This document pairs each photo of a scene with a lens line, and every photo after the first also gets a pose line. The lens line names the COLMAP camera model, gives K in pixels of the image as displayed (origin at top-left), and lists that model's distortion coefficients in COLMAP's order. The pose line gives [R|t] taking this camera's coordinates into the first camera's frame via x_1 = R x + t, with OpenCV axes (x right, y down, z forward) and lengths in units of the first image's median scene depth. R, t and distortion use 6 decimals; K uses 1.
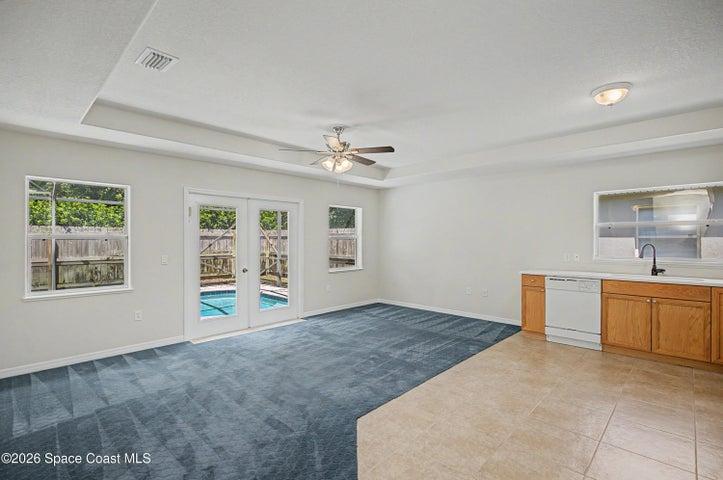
lens RADIAL K [[335.8, 0, 364.1], [0, 335.8, 237.8], [0, 0, 1]] dist [0.001405, 0.000142]
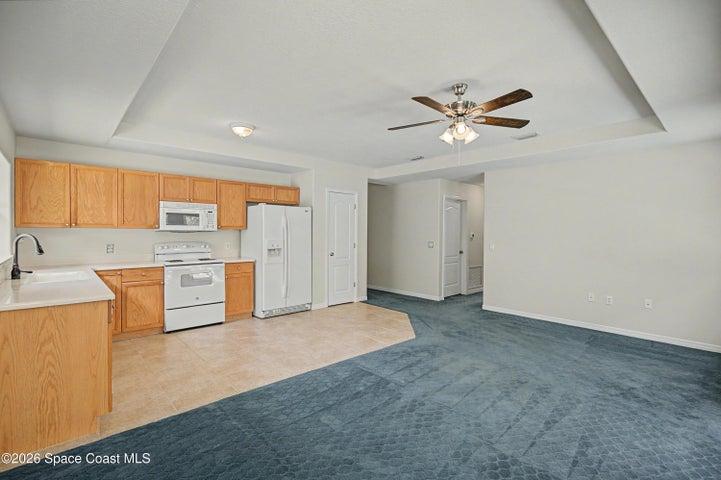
lens RADIAL K [[334.9, 0, 362.9], [0, 334.9, 240.1], [0, 0, 1]] dist [0.001405, 0.000142]
pose [[-0.997386, -0.007954, 0.071813, 0.073018], [-0.007267, 0.999925, 0.009813, 0.017079], [-0.071886, 0.009266, -0.997370, 1.557591]]
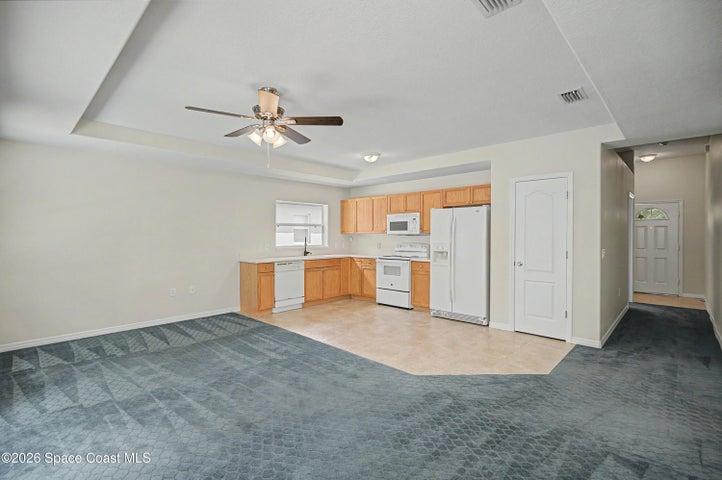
lens RADIAL K [[335.3, 0, 356.2], [0, 335.3, 241.9], [0, 0, 1]] dist [0.001405, 0.000142]
pose [[0.010995, -0.020893, 0.999721, -0.741031], [-0.012408, 0.999702, 0.021029, 0.005652], [-0.999863, -0.012636, 0.010733, 0.697801]]
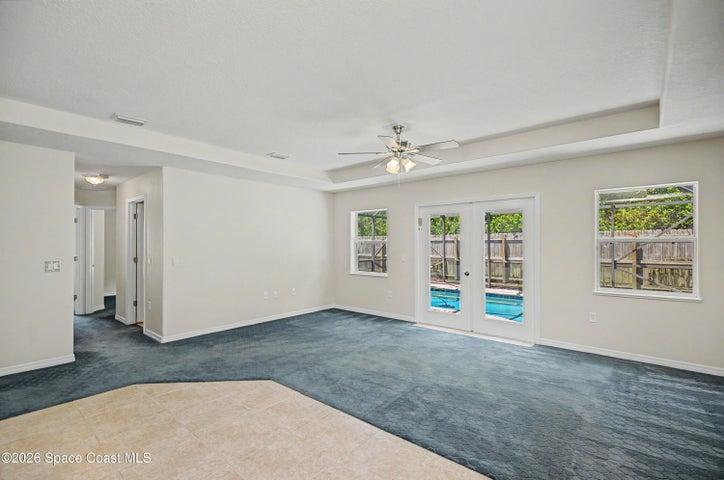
lens RADIAL K [[336.2, 0, 367.1], [0, 336.2, 241.5], [0, 0, 1]] dist [0.001405, 0.000142]
pose [[0.060172, -0.006248, -0.998168, 0.766703], [0.012289, 0.999909, -0.005518, 0.002003], [0.998112, -0.011935, 0.060243, 0.750454]]
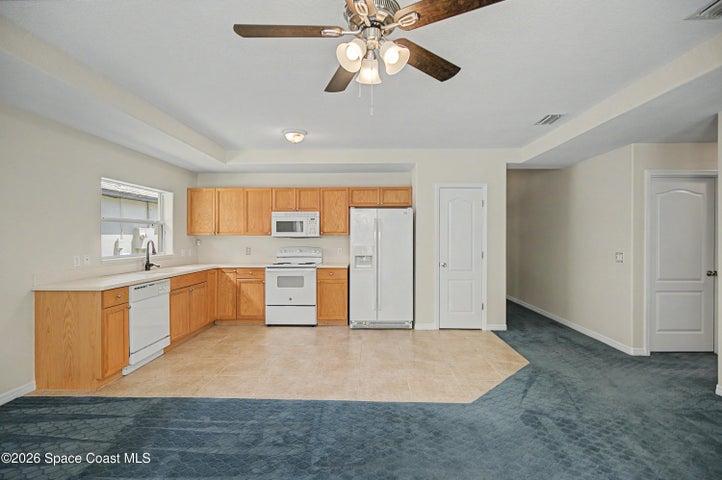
lens RADIAL K [[335.3, 0, 360.0], [0, 335.3, 240.6], [0, 0, 1]] dist [0.001405, 0.000142]
pose [[-0.667744, -0.008482, 0.744343, -0.336022], [-0.010082, 0.999946, 0.002349, 0.010009], [-0.744323, -0.005936, -0.667794, 1.142655]]
